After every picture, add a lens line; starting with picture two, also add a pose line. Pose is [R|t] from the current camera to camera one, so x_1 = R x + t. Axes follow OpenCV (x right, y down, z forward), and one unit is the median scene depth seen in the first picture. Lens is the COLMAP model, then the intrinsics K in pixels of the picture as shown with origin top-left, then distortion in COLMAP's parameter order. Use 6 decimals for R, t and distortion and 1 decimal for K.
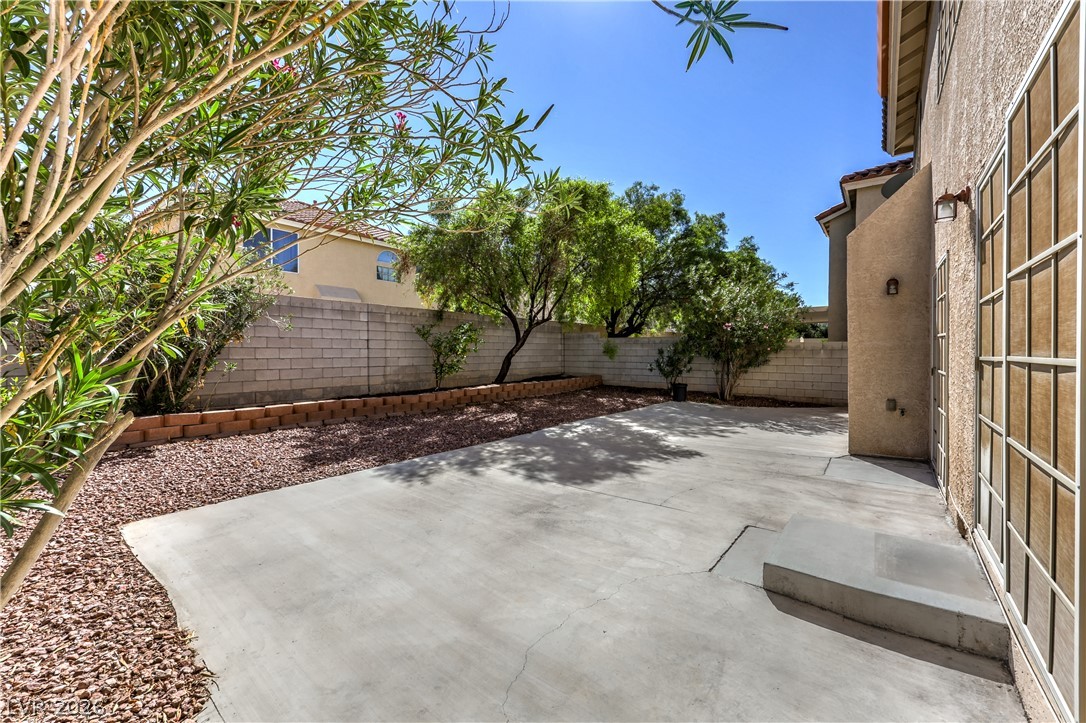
lens RADIAL K [[446.2, 0, 544.5], [0, 446.2, 355.3], [0, 0, 1]] dist [0.007957, -0.000956]
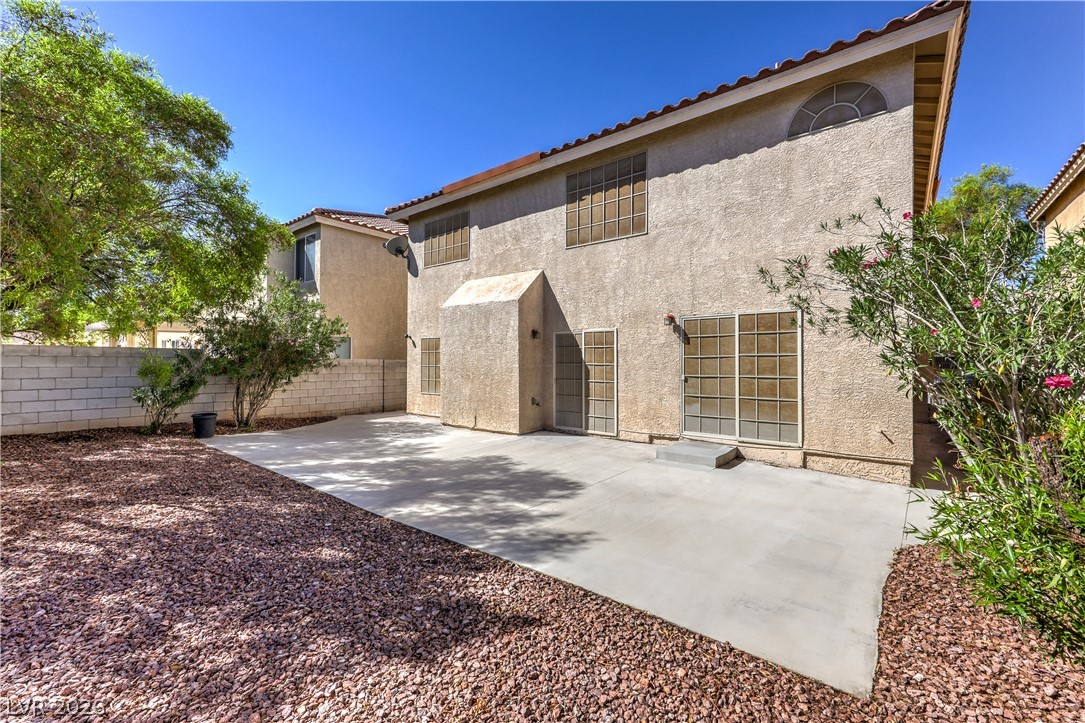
lens RADIAL K [[445.8, 0, 549.4], [0, 445.8, 360.0], [0, 0, 1]] dist [0.007957, -0.000956]
pose [[0.009620, 0.002495, 0.999951, -1.172920], [0.003574, 0.999990, -0.002530, -0.059110], [-0.999947, 0.003598, 0.009611, 1.072066]]
